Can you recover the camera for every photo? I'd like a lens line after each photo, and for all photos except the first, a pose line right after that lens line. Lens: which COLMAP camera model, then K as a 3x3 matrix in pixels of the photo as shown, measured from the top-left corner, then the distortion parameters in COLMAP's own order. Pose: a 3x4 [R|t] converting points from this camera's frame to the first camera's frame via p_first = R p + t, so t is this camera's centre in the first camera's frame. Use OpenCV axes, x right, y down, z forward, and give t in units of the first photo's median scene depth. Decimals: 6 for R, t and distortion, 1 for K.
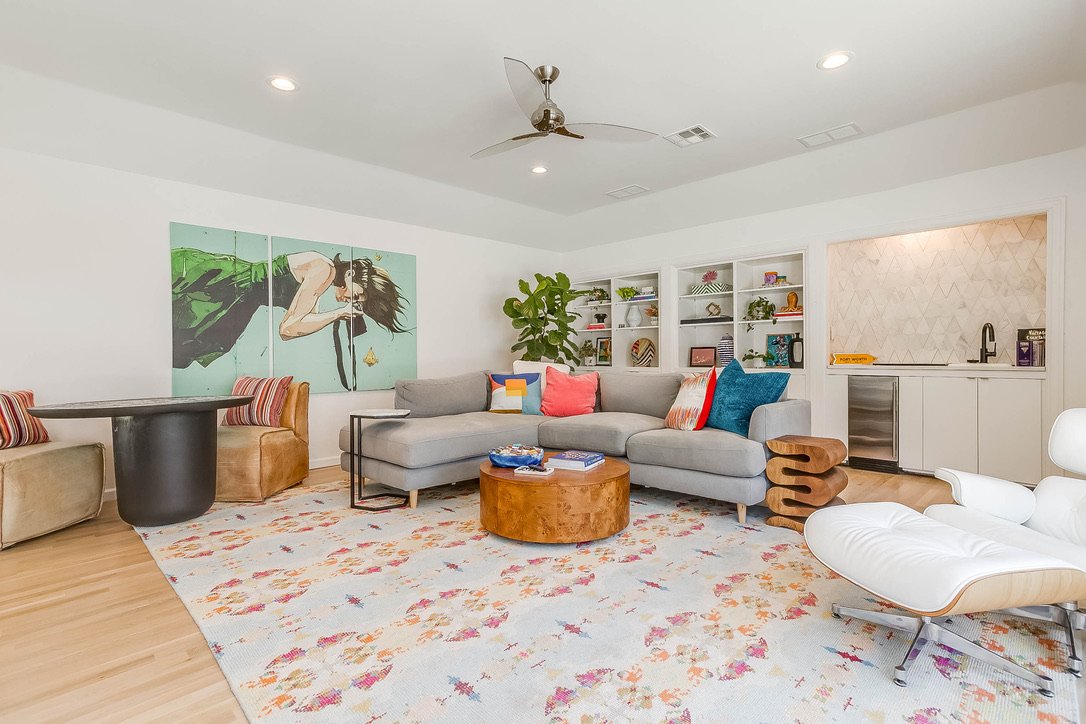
lens RADIAL K [[523.9, 0, 535.7], [0, 523.9, 358.8], [0, 0, 1]] dist [-0.010379, 0.001570]
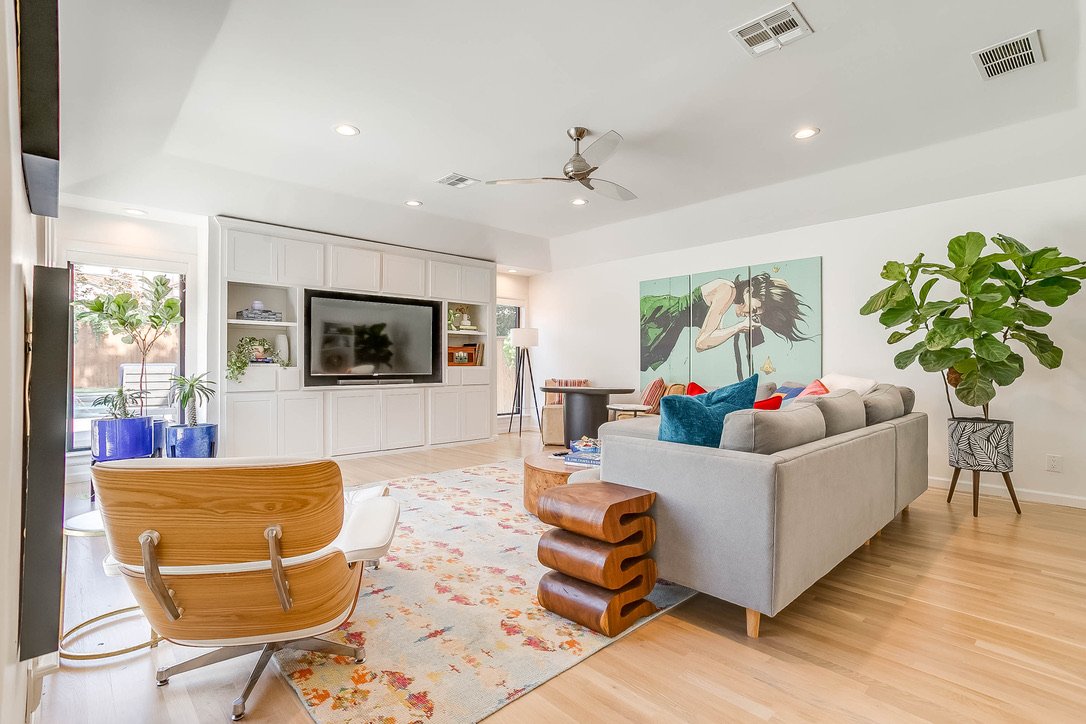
lens RADIAL K [[523.9, 0, 543.7], [0, 523.9, 358.9], [0, 0, 1]] dist [-0.010379, 0.001570]
pose [[-0.017312, -0.003397, -0.999844, 0.937601], [-0.013687, 0.999901, -0.003160, -0.010573], [0.999756, 0.013631, -0.017357, 0.723385]]
